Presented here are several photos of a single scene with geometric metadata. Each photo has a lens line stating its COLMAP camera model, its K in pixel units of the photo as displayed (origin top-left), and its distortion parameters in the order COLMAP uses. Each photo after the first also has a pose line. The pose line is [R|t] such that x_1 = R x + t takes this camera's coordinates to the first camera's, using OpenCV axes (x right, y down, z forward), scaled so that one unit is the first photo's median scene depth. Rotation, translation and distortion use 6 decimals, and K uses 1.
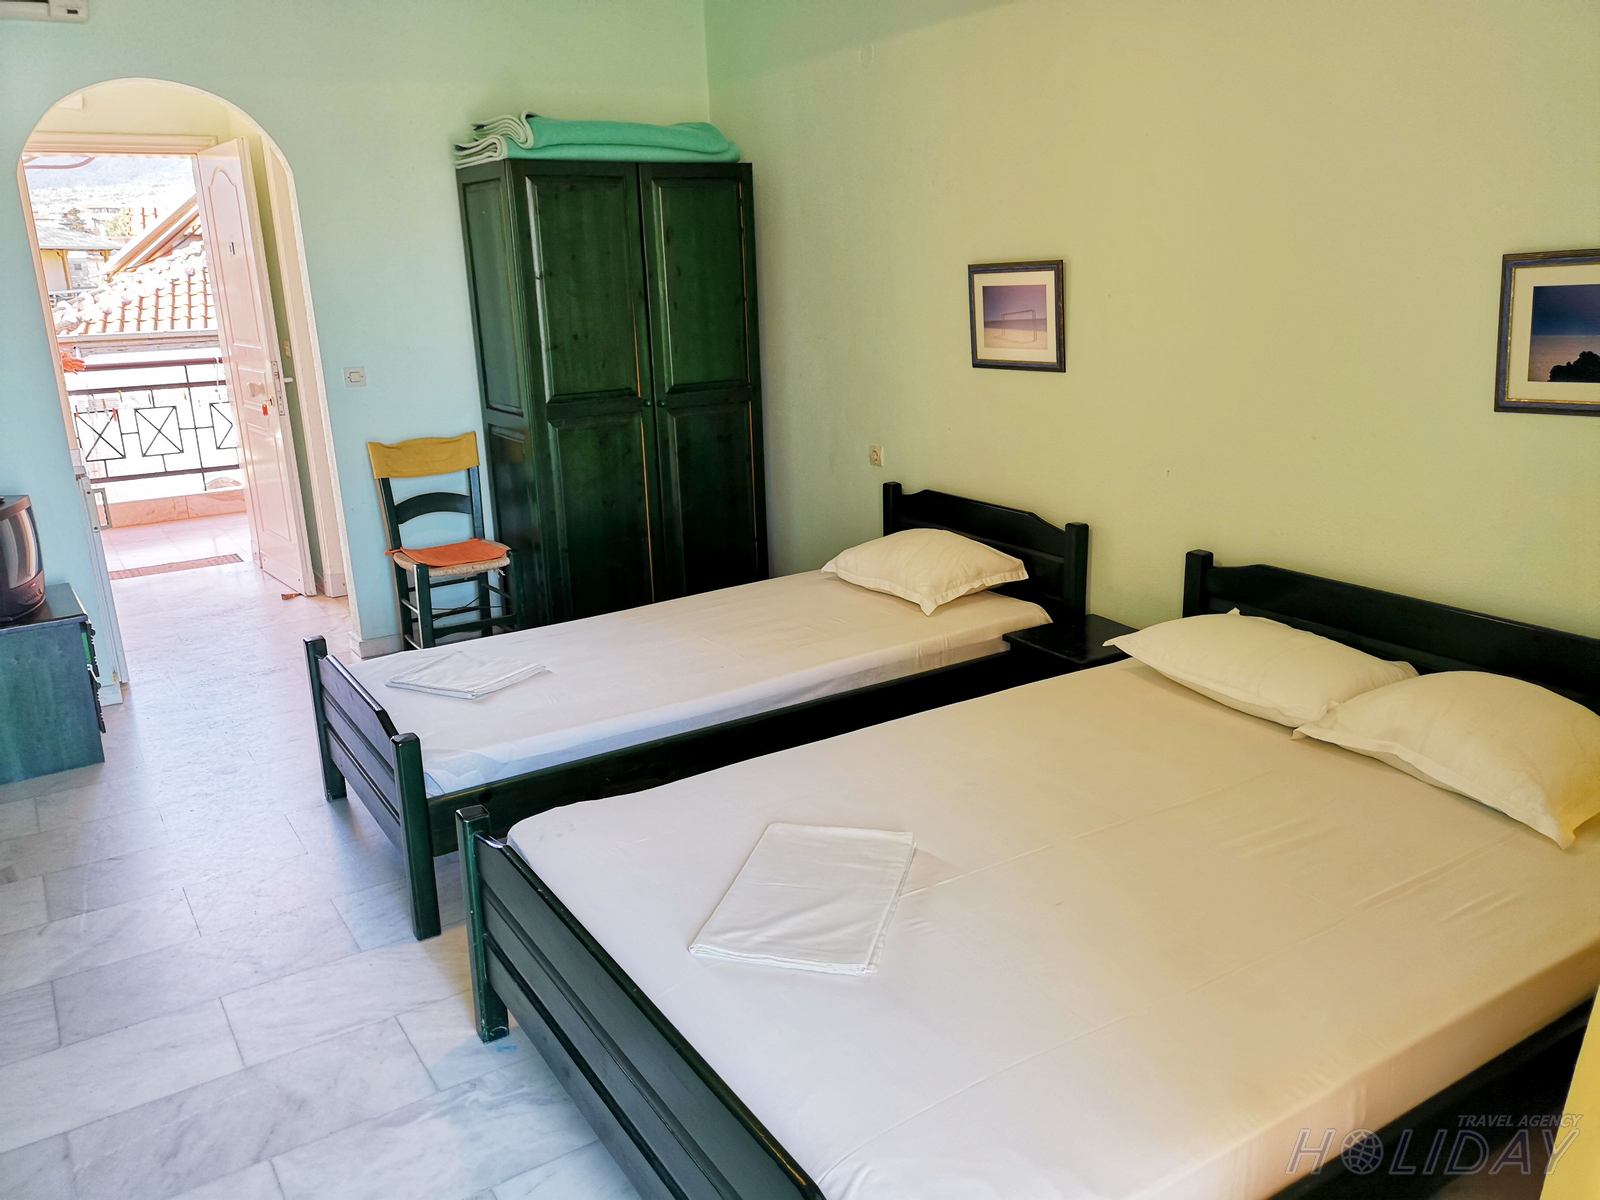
lens RADIAL K [[1242.6, 0, 800.0], [0, 1242.6, 600.0], [0, 0, 1]] dist [0.004422, 0.005085]
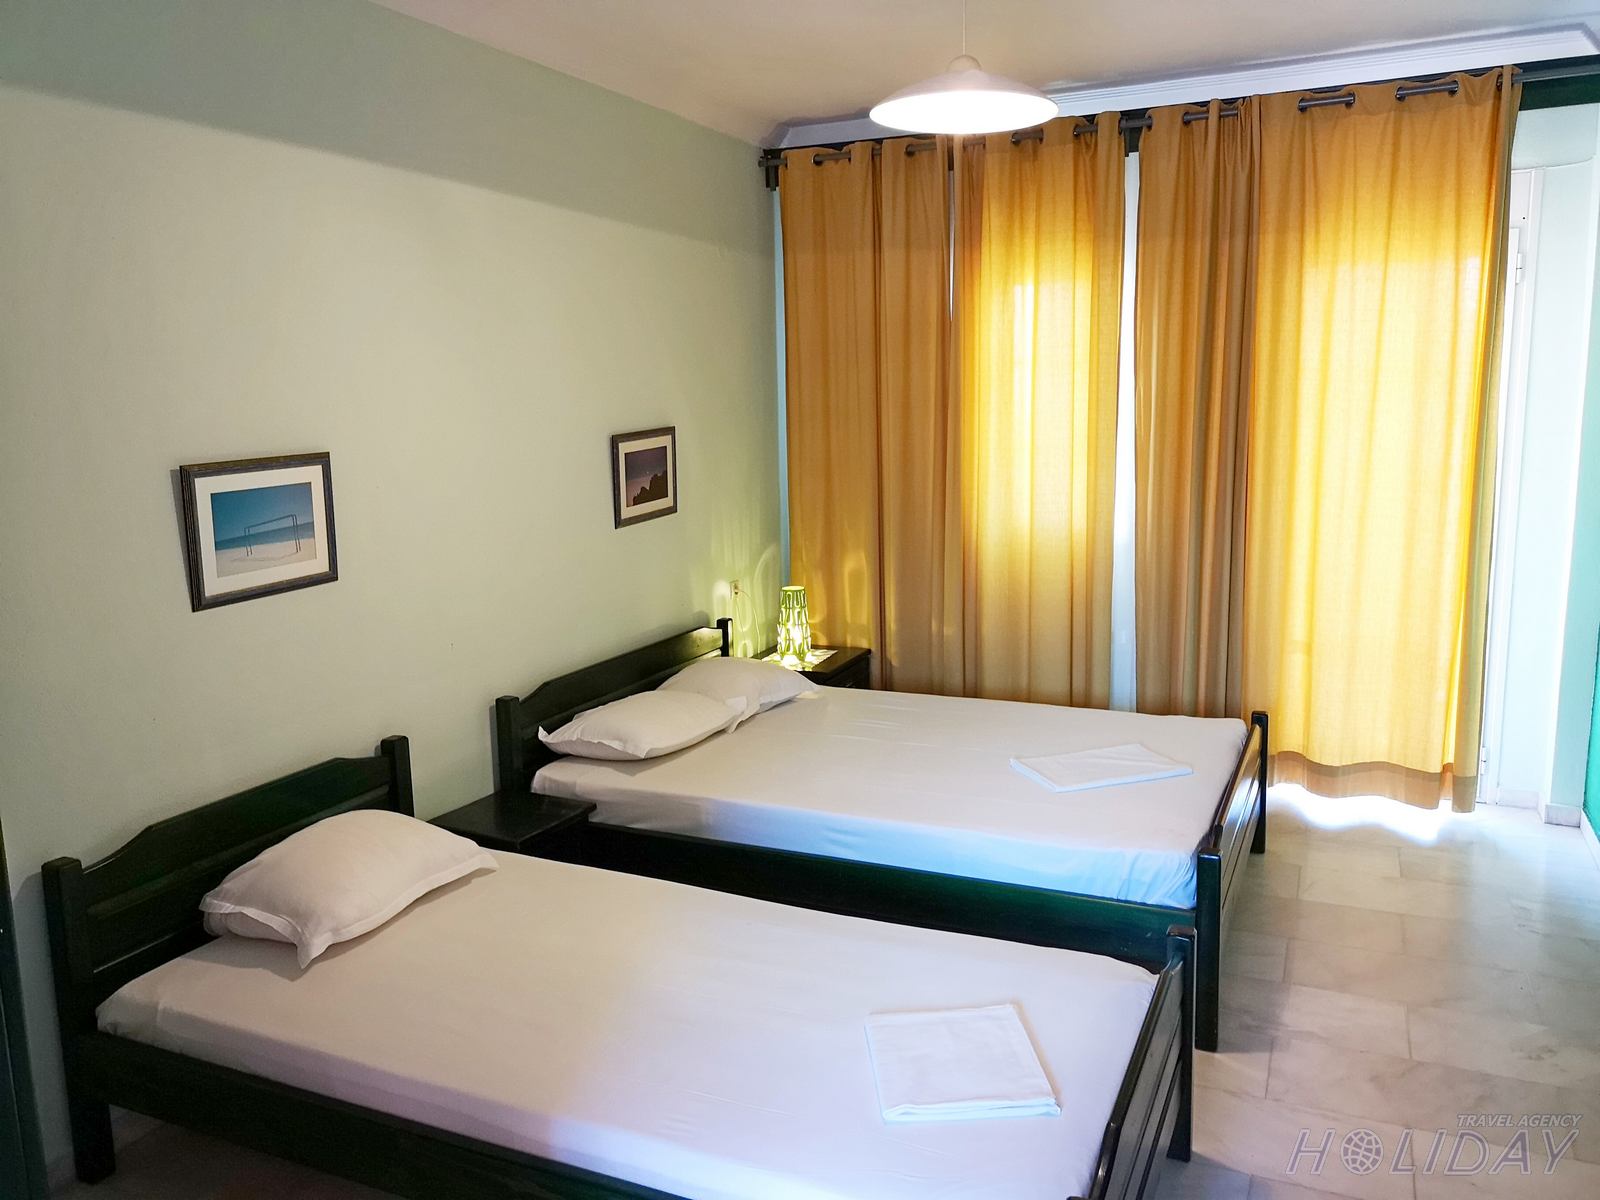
lens RADIAL K [[1242.6, 0, 800.0], [0, 1242.6, 600.0], [0, 0, 1]] dist [0.004422, 0.005085]
pose [[-0.543064, -0.095548, 0.834238, -0.677837], [0.262698, 0.924301, 0.276872, -0.328145], [-0.797541, 0.369511, -0.476854, 1.178522]]
